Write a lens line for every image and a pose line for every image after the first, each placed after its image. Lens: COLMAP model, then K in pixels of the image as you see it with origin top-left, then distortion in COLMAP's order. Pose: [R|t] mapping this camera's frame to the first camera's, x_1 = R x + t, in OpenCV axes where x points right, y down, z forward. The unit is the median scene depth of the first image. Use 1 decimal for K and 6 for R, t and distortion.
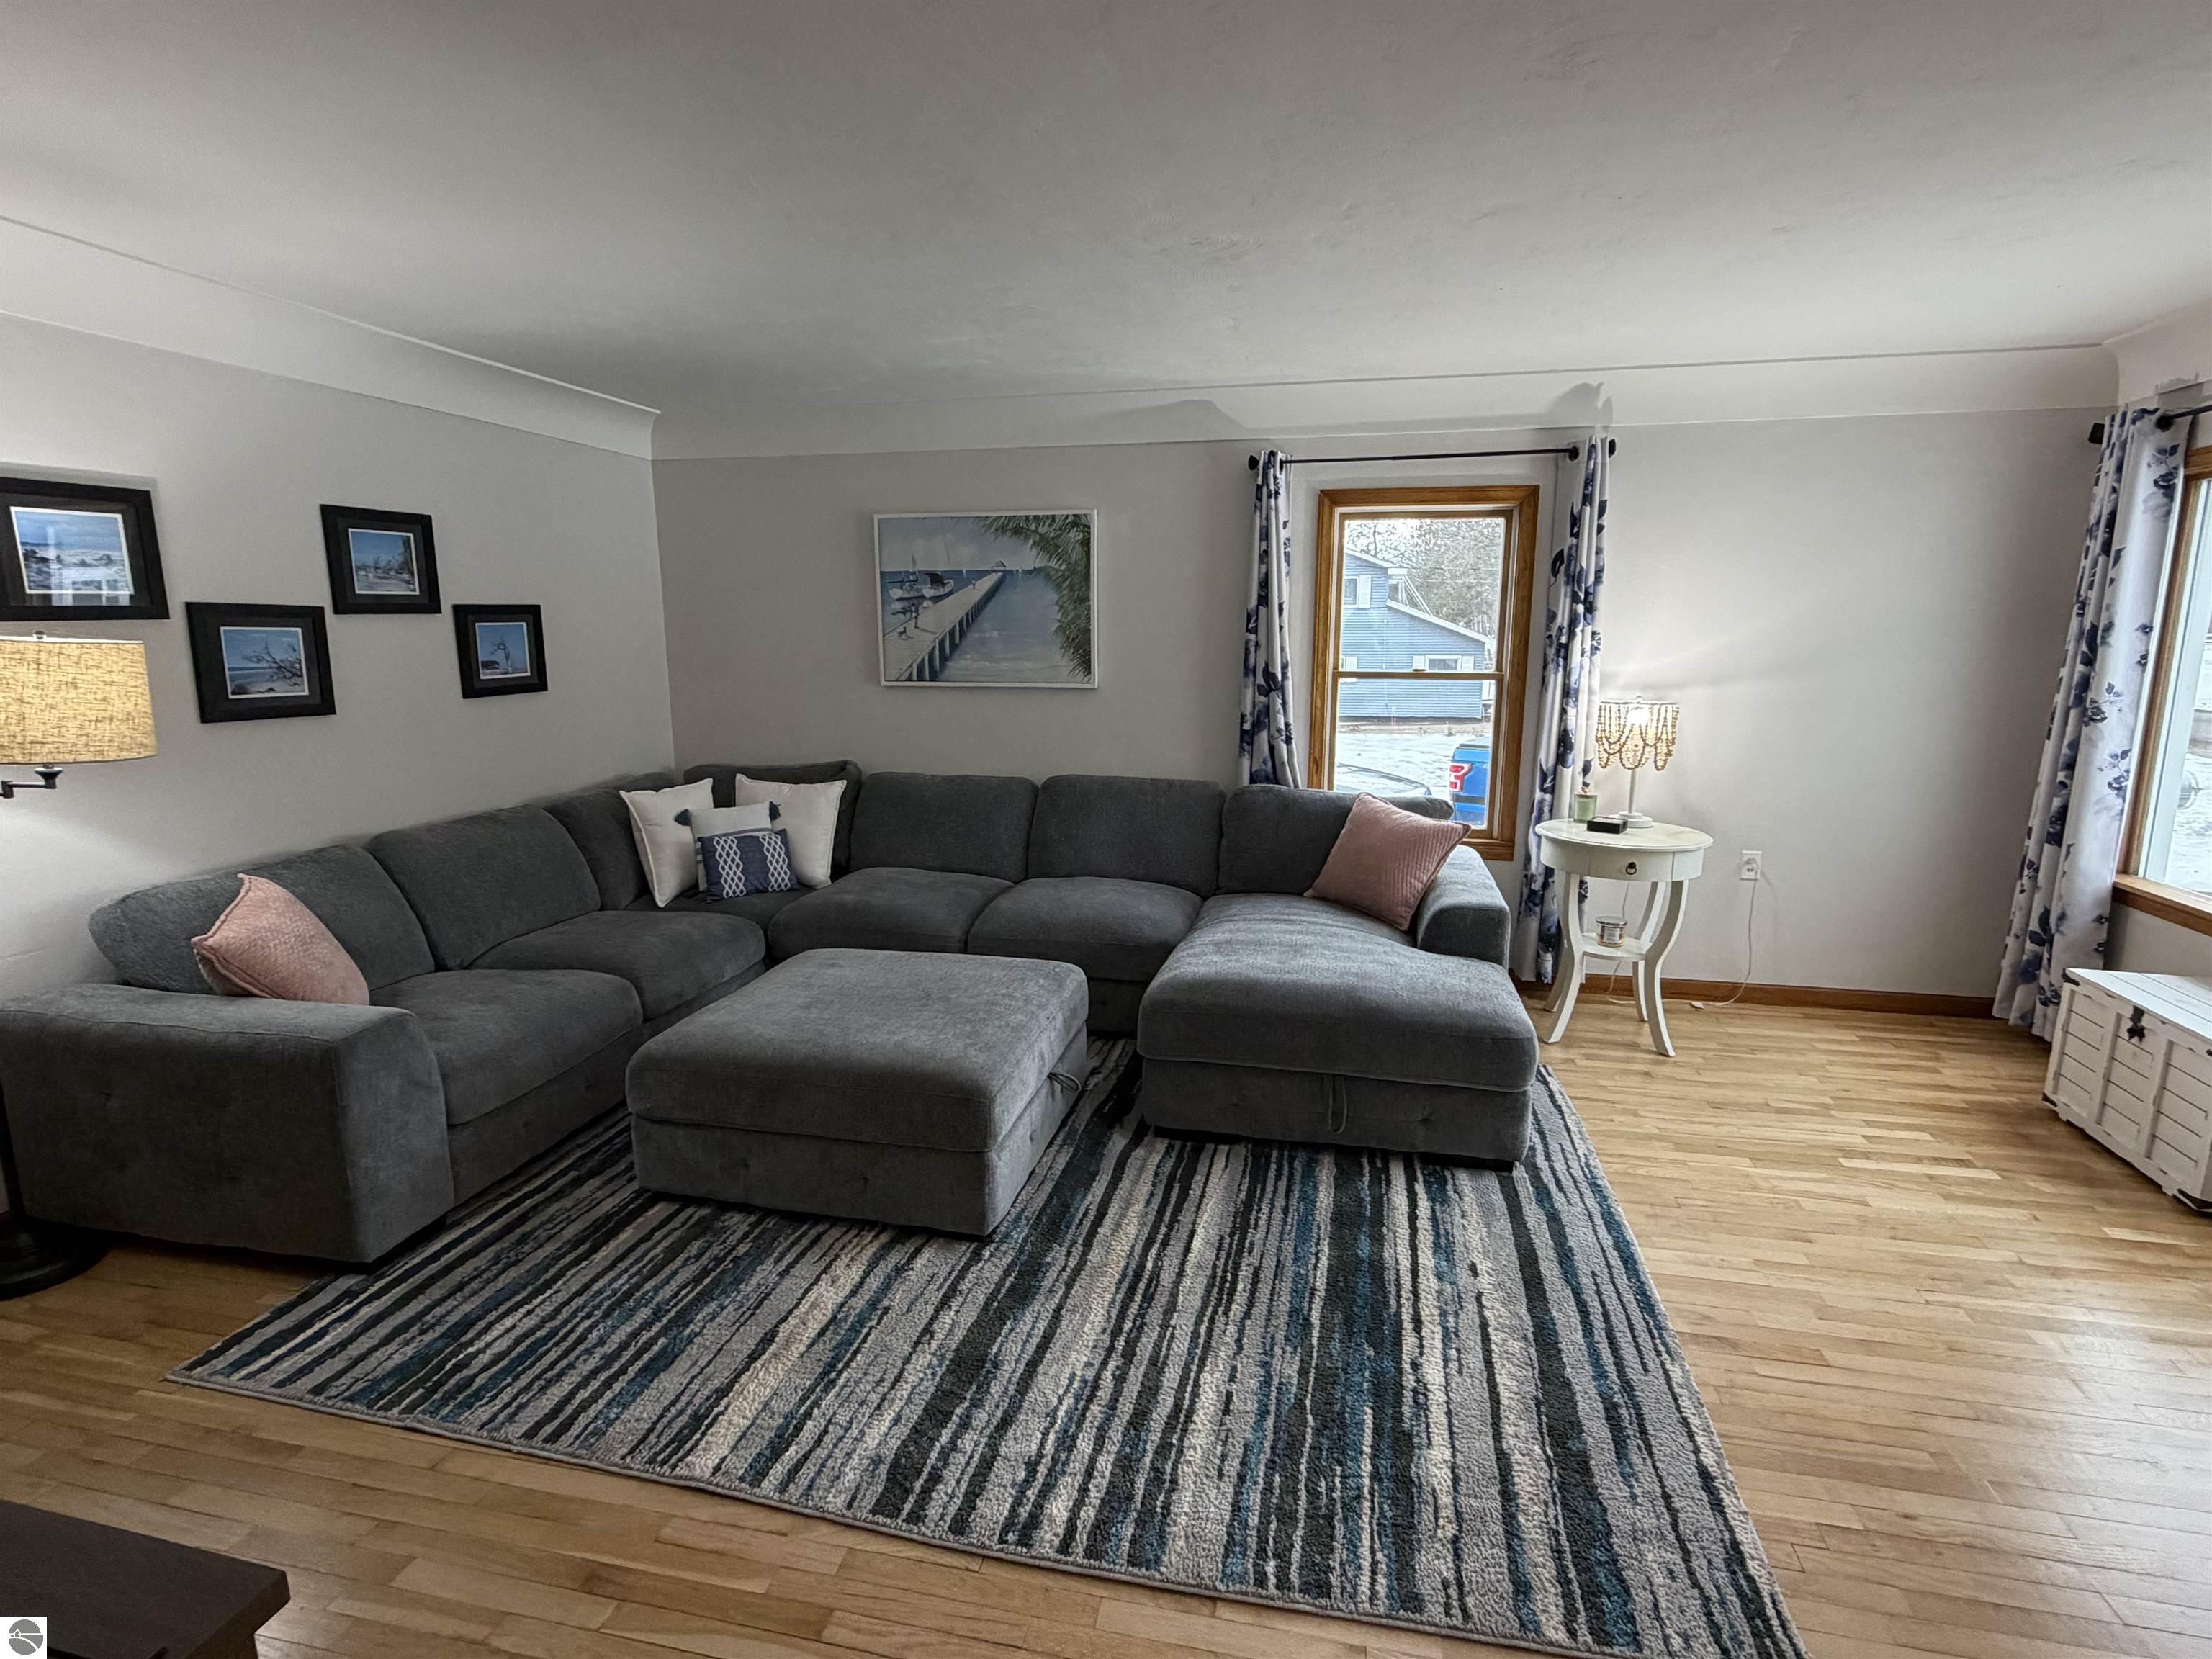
lens RADIAL K [[1101.3, 0, 1103.9], [0, 1101.3, 842.2], [0, 0, 1]] dist [0.003069, -0.001362]
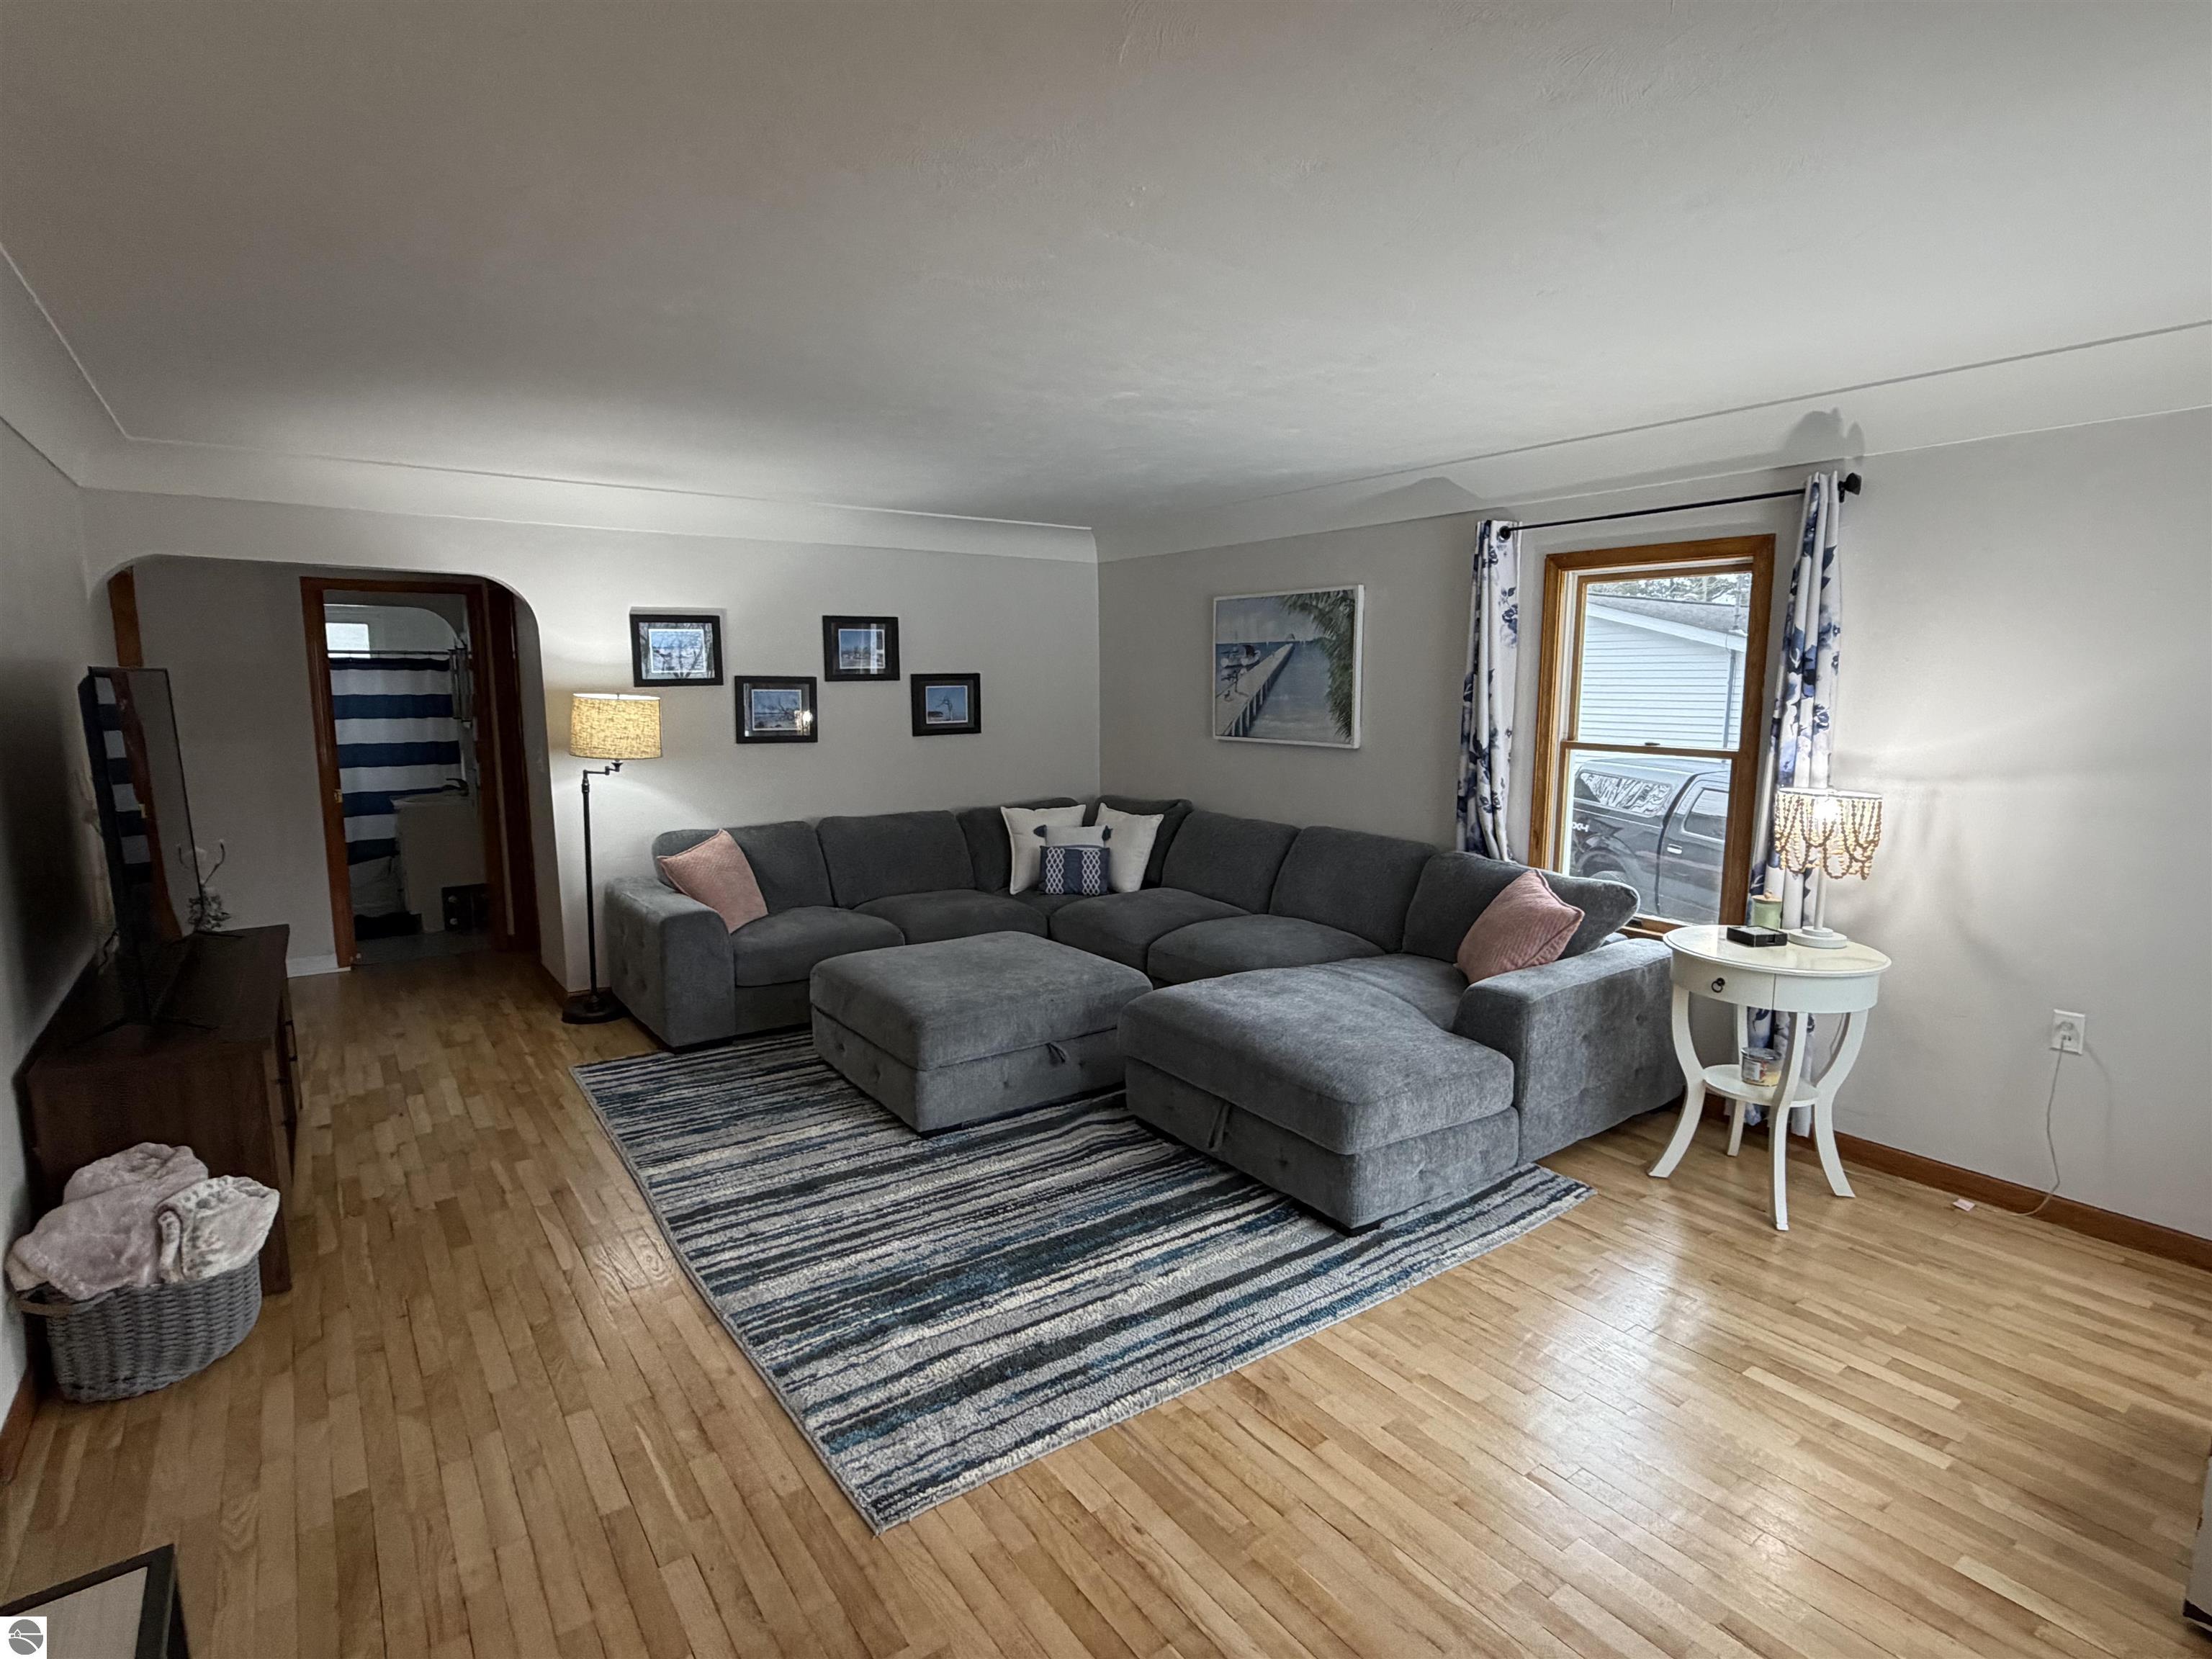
lens RADIAL K [[1101.3, 0, 1124.6], [0, 1101.3, 840.2], [0, 0, 1]] dist [0.003069, -0.001362]
pose [[0.757486, 0.097099, -0.645590, 0.726288], [-0.128637, 0.991690, -0.001780, -0.028542], [0.640052, 0.084395, 0.763682, 0.060096]]
